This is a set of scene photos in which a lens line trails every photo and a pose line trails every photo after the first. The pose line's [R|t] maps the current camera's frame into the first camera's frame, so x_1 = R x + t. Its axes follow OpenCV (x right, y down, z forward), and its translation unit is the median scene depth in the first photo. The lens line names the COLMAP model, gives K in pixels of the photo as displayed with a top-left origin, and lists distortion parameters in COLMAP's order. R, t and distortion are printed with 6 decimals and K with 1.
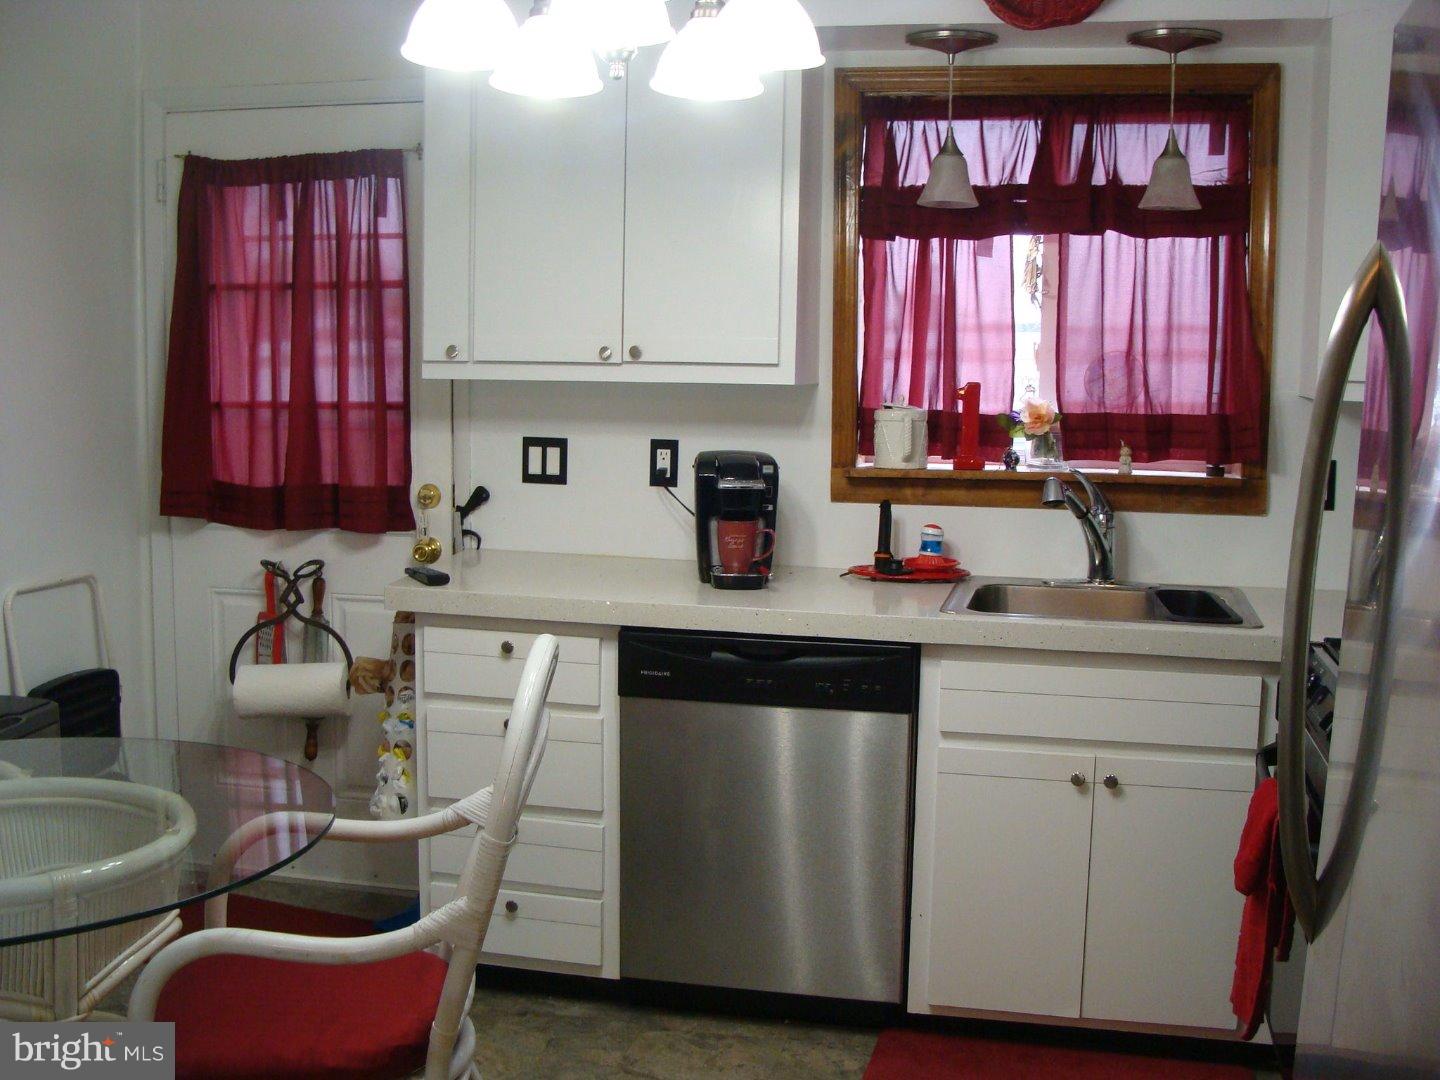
lens RADIAL K [[1623.6, 0, 721.0], [0, 1623.6, 553.7], [0, 0, 1]] dist [-0.215854, 0.269432]
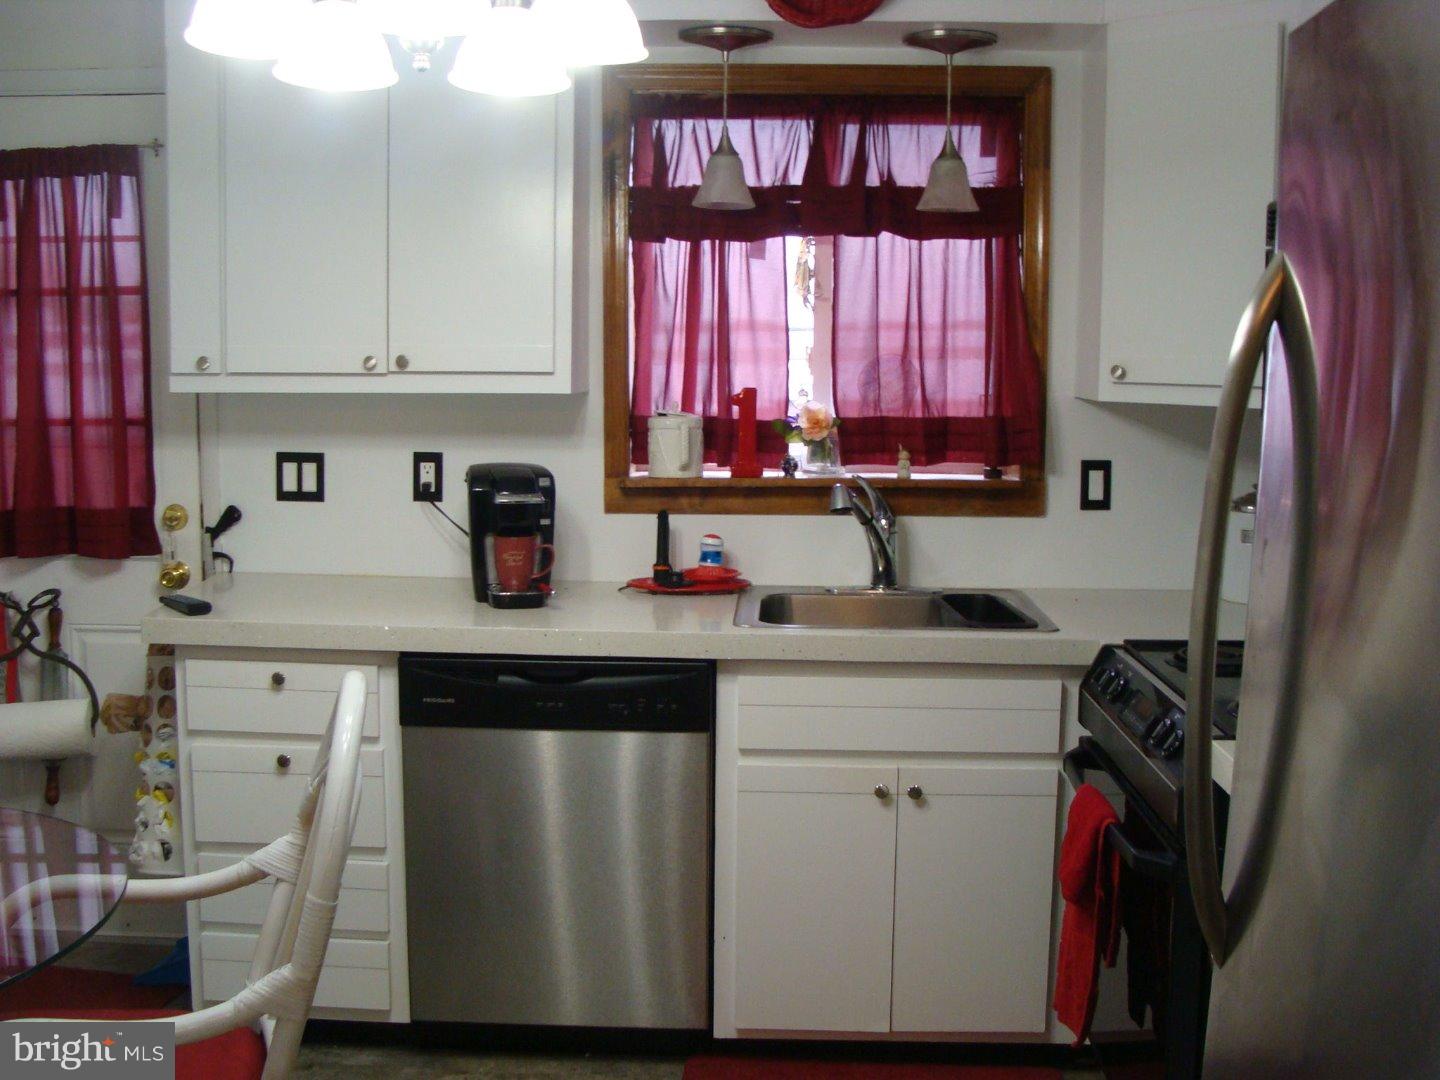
lens RADIAL K [[1623.6, 0, 721.0], [0, 1623.6, 553.7], [0, 0, 1]] dist [-0.215854, 0.269432]
pose [[0.982296, -0.028457, 0.185162, -0.044573], [0.028296, 0.999593, 0.003514, -0.009498], [-0.185187, 0.001788, 0.982702, 0.037600]]
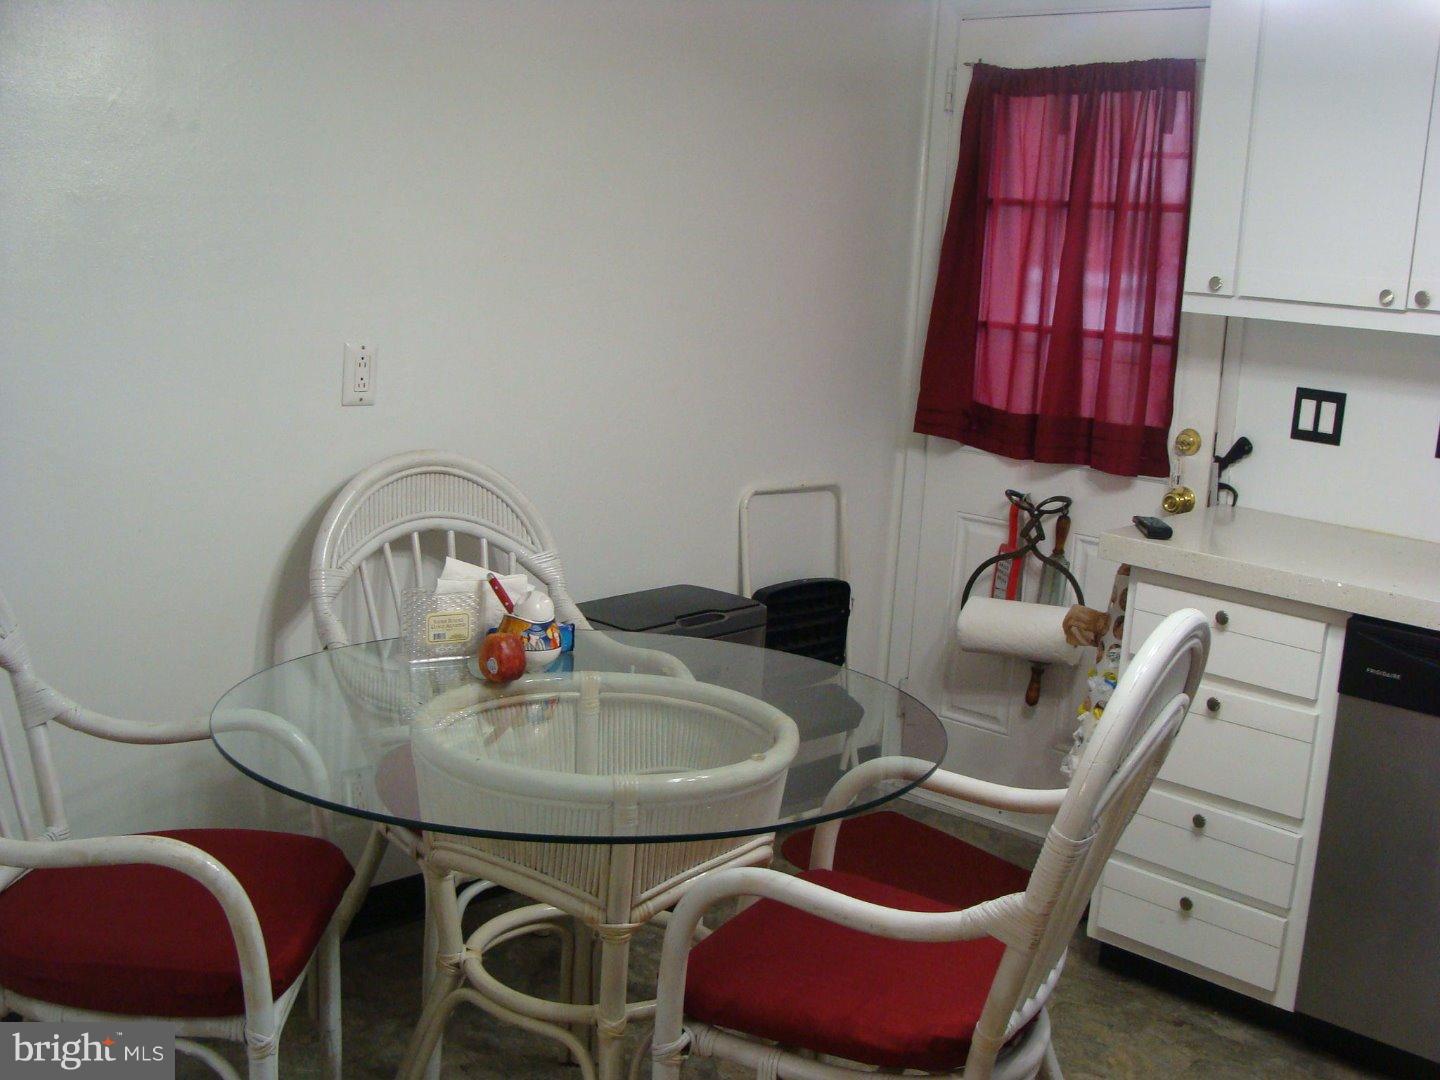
lens RADIAL K [[1623.6, 0, 721.0], [0, 1623.6, 553.7], [0, 0, 1]] dist [-0.215854, 0.269432]
pose [[0.850358, 0.133407, -0.509013, 0.067810], [-0.113788, 0.991061, 0.069651, -0.006301], [0.513754, -0.001309, 0.857936, 0.094745]]
